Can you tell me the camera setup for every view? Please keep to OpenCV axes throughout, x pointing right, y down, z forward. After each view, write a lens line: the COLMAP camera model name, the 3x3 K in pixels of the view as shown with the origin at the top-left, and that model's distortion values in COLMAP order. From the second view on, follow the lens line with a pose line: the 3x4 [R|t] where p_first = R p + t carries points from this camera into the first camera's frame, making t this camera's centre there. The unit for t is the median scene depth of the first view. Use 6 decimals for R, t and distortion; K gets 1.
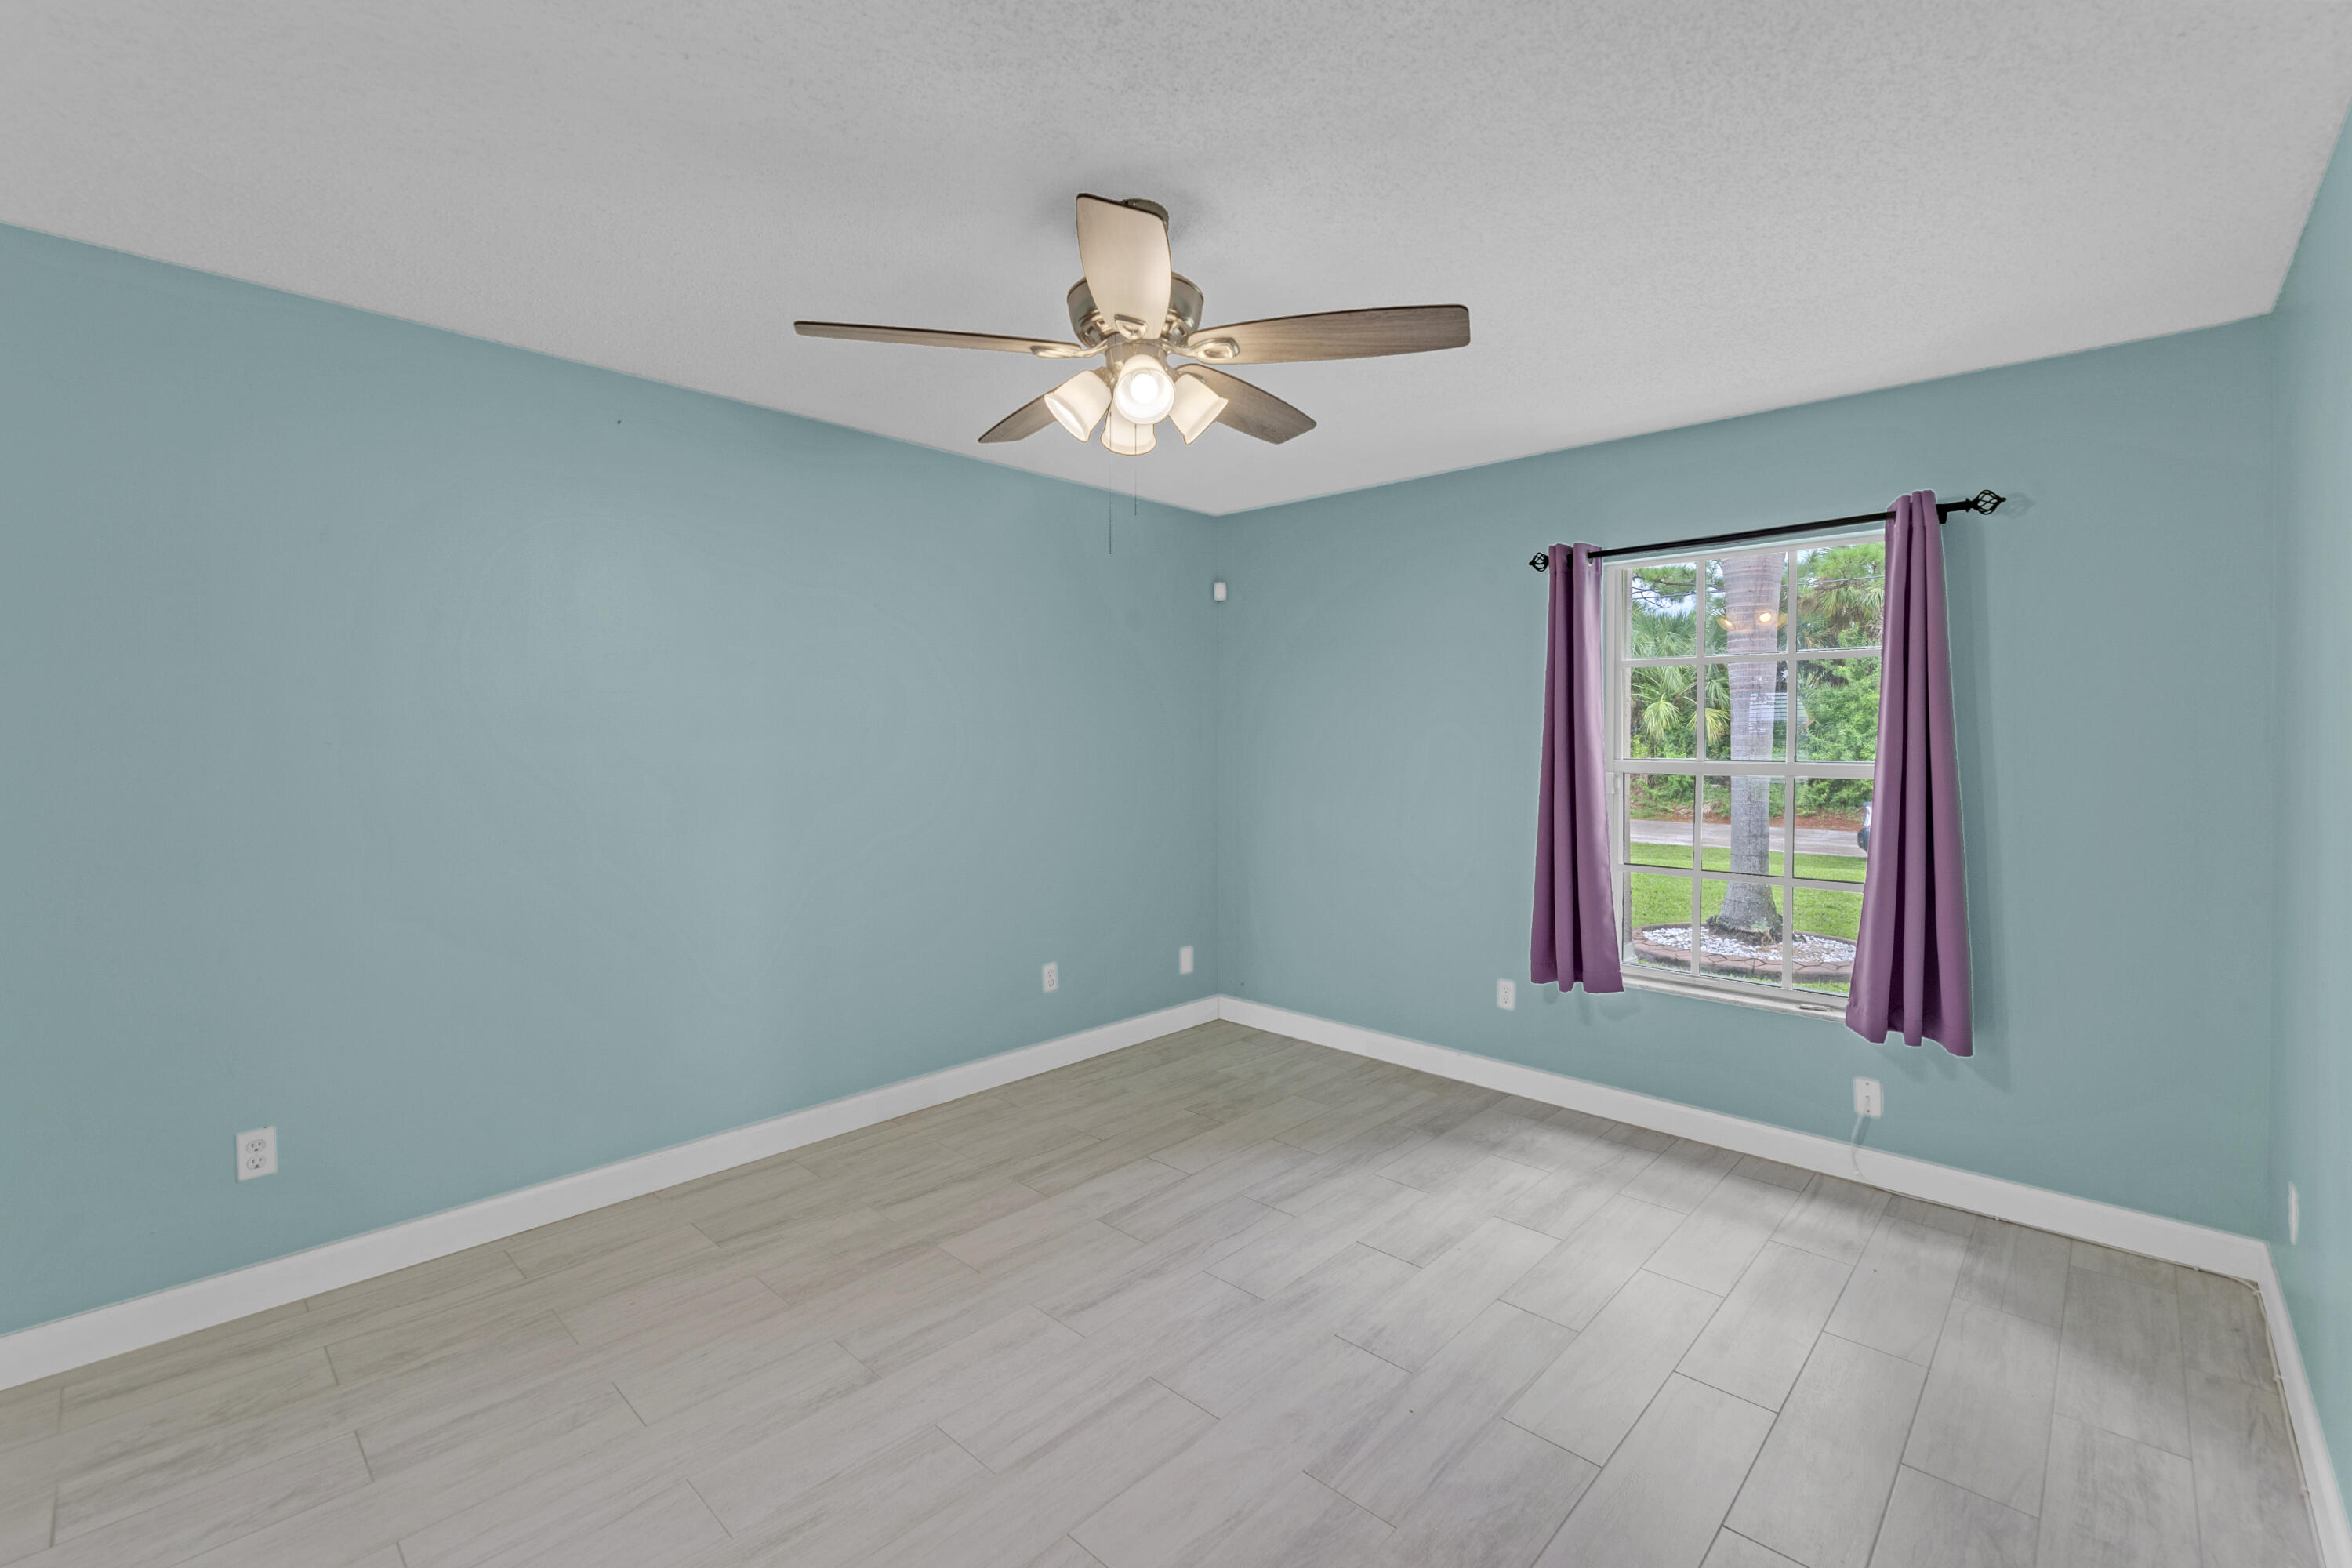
lens RADIAL K [[1016.5, 0, 1174.8], [0, 1016.5, 742.2], [0, 0, 1]] dist [-0.002659, -0.000375]
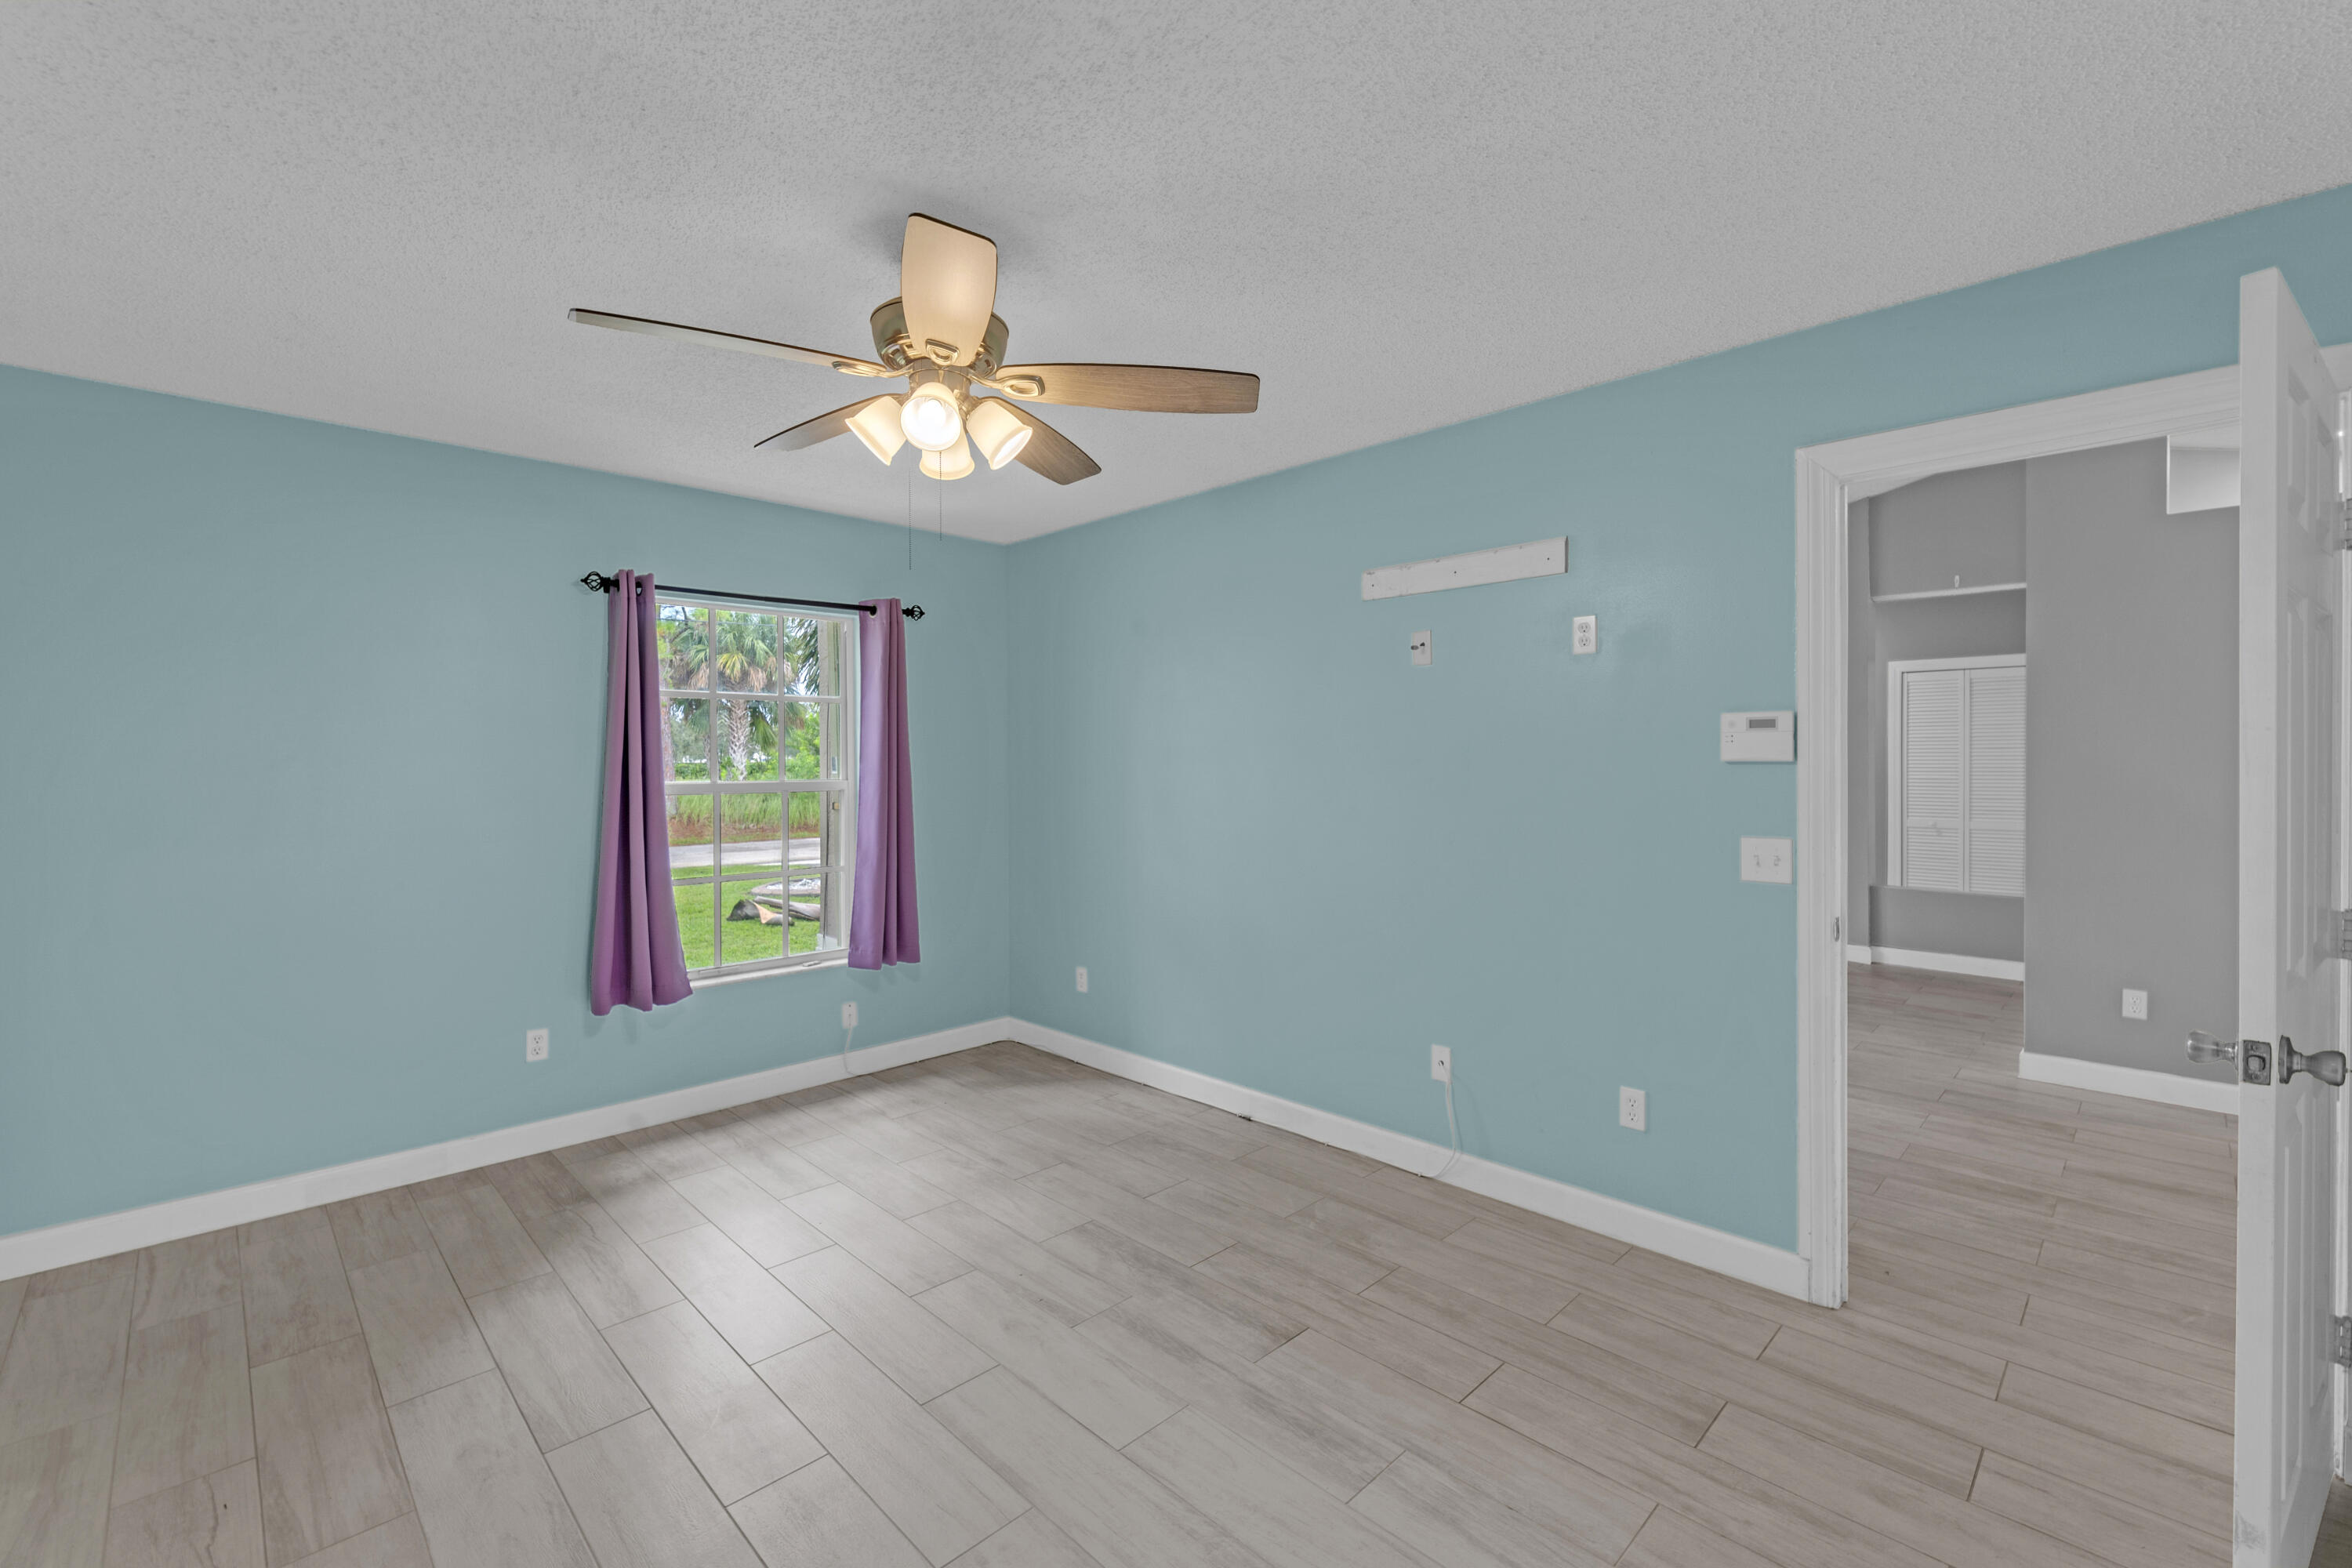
lens RADIAL K [[993.1, 0, 1172.9], [0, 993.1, 755.0], [0, 0, 1]] dist [0.000640, -0.000268]
pose [[0.038786, 0.003276, 0.999242, -0.651414], [0.014312, 0.999890, -0.003833, -0.000985], [-0.999145, 0.014450, 0.038734, 0.468027]]
